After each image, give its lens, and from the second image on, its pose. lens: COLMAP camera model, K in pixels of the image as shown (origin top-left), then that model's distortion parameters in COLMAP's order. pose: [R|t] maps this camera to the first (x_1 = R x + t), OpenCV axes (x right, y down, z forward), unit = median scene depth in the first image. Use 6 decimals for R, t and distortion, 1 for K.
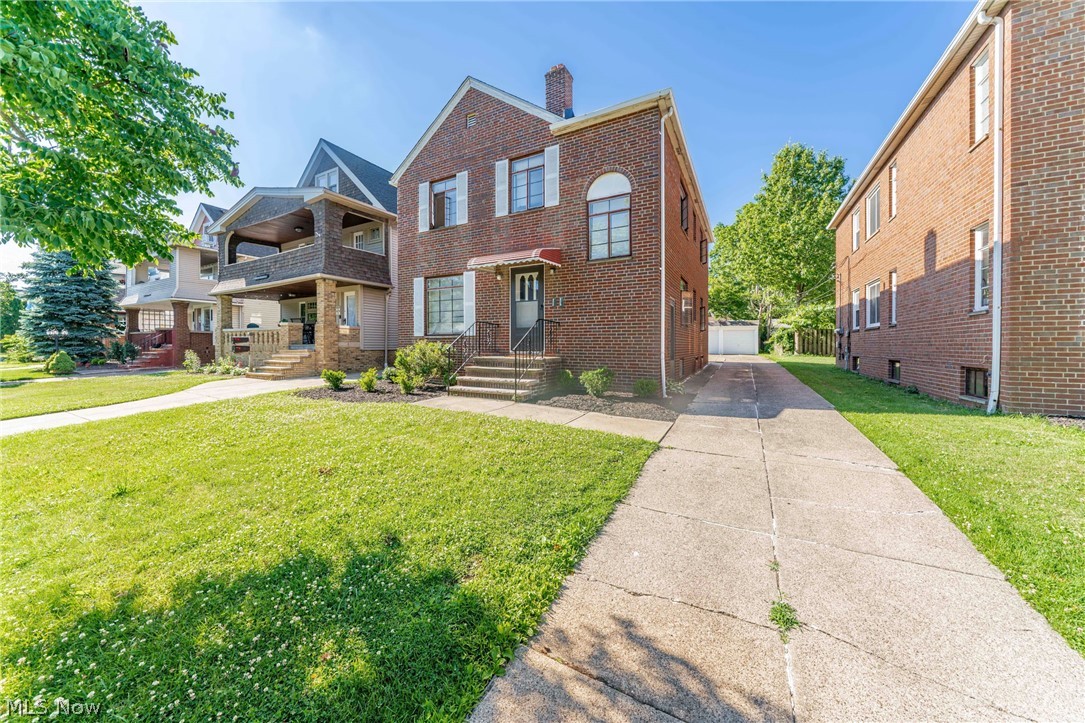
lens RADIAL K [[379.4, 0, 552.8], [0, 379.4, 350.5], [0, 0, 1]] dist [-0.010962, 0.000125]
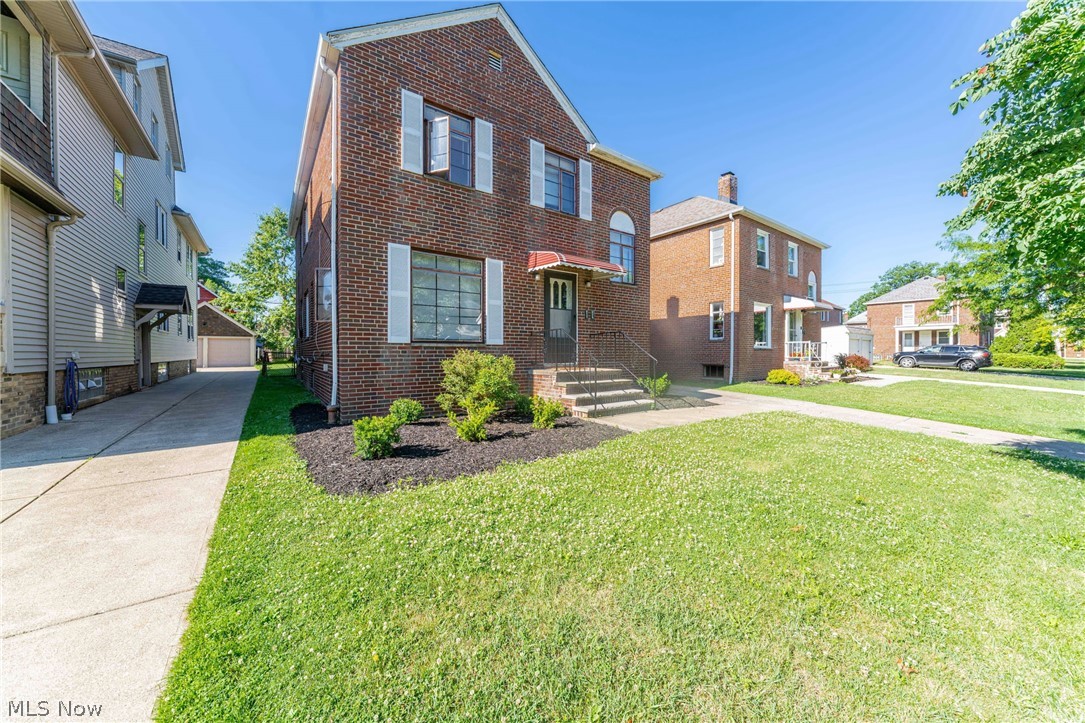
lens RADIAL K [[379.4, 0, 548.7], [0, 379.4, 357.3], [0, 0, 1]] dist [-0.010962, 0.000125]
pose [[0.428887, -0.011246, 0.903288, -0.901608], [0.013296, 0.999893, 0.006136, -0.017613], [-0.903260, 0.009378, 0.428991, 0.611736]]
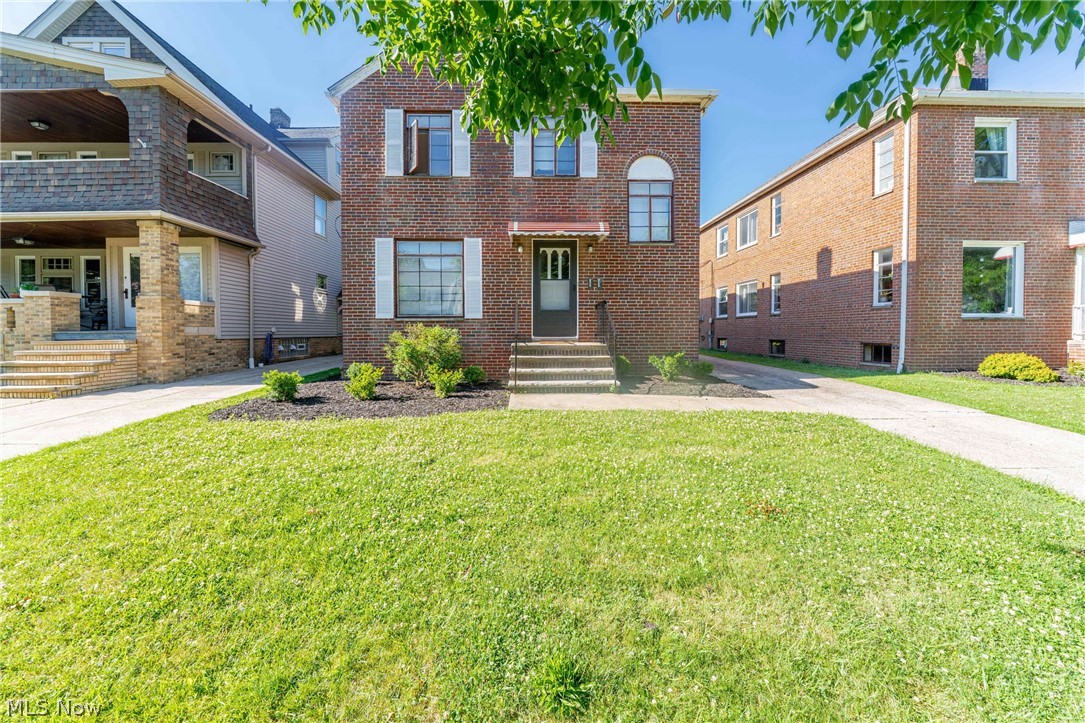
lens RADIAL K [[379.4, 0, 545.4], [0, 379.4, 341.1], [0, 0, 1]] dist [-0.010962, 0.000125]
pose [[0.862435, -0.017885, 0.505852, -0.522706], [0.011711, 0.999813, 0.015384, -0.001723], [-0.506032, -0.007344, 0.862483, 0.244905]]
